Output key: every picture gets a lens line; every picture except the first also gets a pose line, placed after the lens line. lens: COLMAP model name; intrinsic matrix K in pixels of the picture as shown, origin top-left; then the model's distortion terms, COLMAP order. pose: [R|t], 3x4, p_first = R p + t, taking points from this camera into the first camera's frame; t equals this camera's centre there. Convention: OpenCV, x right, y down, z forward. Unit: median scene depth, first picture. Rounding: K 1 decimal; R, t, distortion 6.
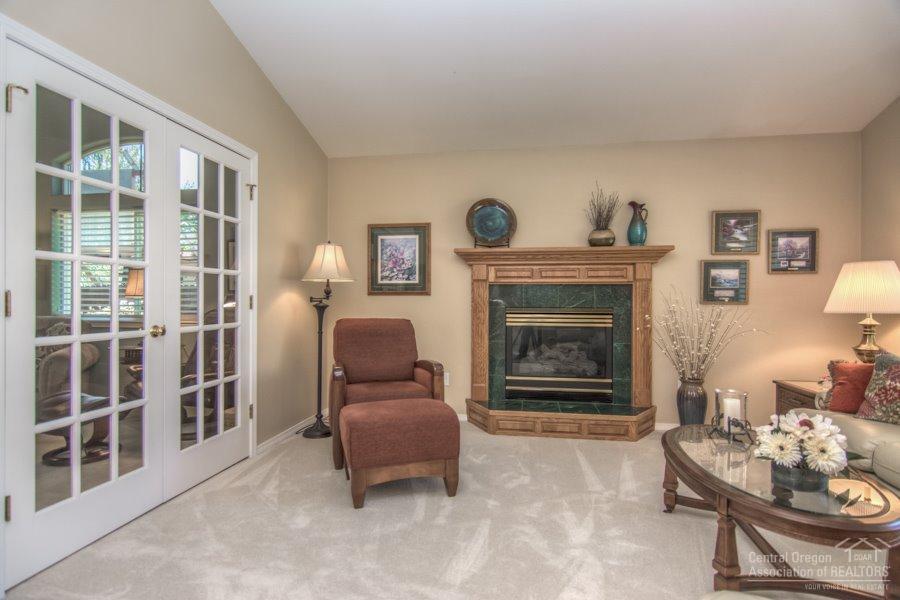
lens RADIAL K [[475.9, 0, 450.0], [0, 475.9, 300.0], [0, 0, 1]] dist [0.001083, -0.002069]
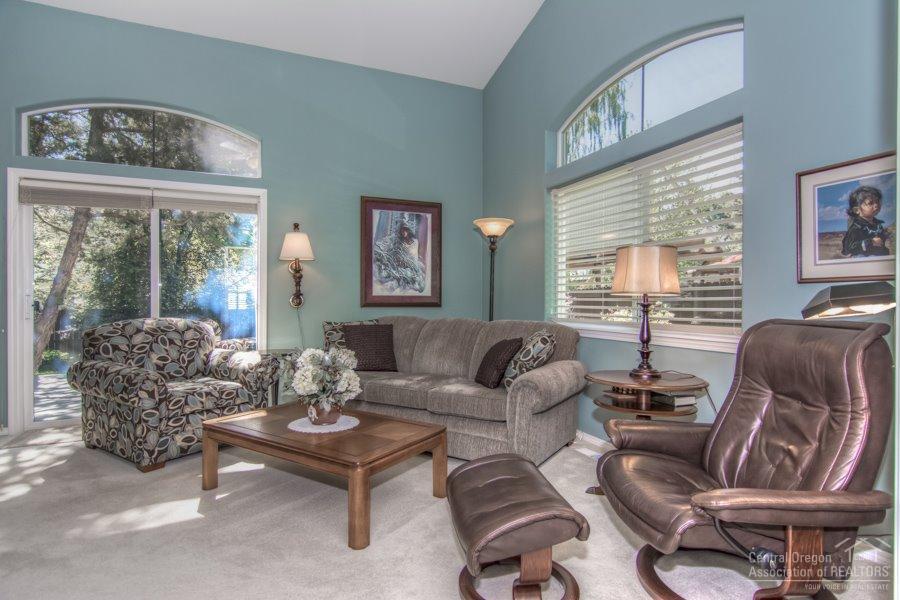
lens RADIAL K [[475.9, 0, 450.0], [0, 475.9, 300.0], [0, 0, 1]] dist [0.001083, -0.002069]
pose [[0.529850, -0.001902, -0.848089, -0.280150], [0.001355, 0.999998, -0.001395, 0.001091], [0.848090, -0.000410, 0.529851, 0.516045]]
